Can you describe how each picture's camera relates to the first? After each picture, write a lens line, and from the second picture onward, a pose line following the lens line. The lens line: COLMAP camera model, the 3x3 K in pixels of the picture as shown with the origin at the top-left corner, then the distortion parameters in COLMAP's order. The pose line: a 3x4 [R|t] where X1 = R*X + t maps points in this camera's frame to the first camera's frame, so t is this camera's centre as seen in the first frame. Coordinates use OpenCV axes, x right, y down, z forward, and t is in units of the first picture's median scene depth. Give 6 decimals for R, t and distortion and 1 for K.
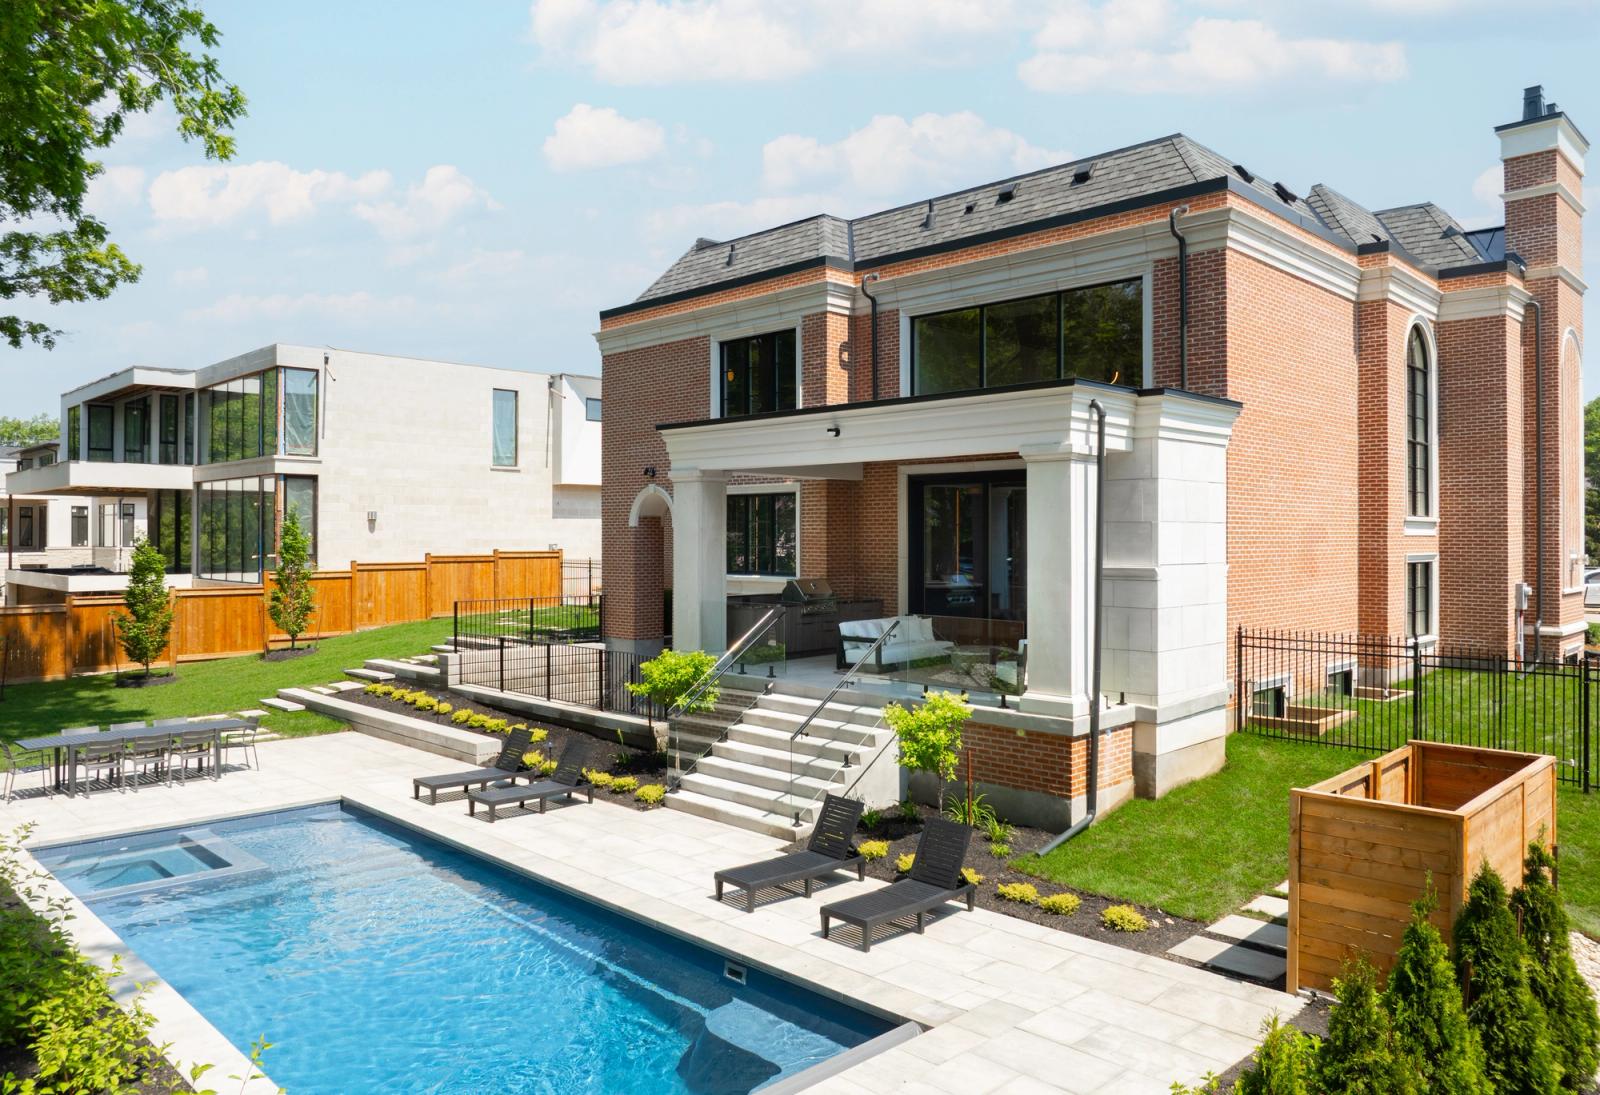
lens RADIAL K [[1130.4, 0, 841.4], [0, 1130.4, 548.2], [0, 0, 1]] dist [-0.026569, 0.003076]
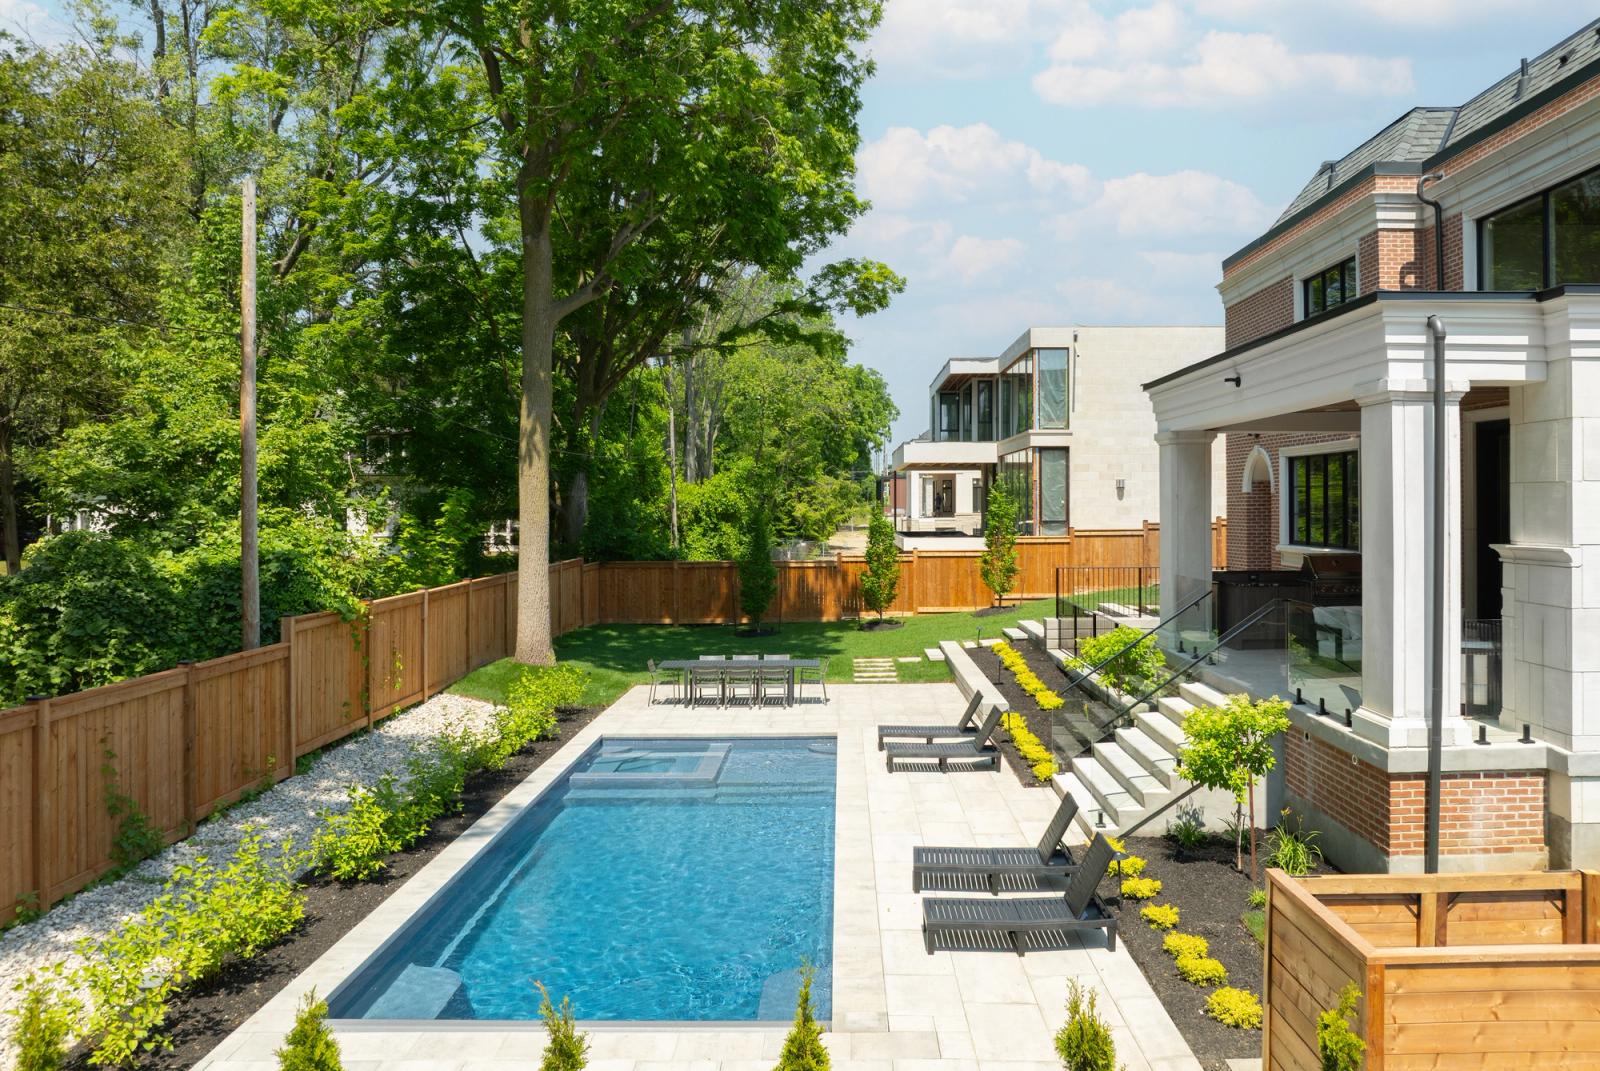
lens RADIAL K [[1154.5, 0, 803.3], [0, 1154.5, 497.9], [0, 0, 1]] dist [-0.031287, 0.001278]
pose [[0.697000, -0.010687, -0.716992, 0.291079], [0.001111, 0.999904, -0.013824, -0.002701], [0.717070, 0.008838, 0.696945, 0.119043]]
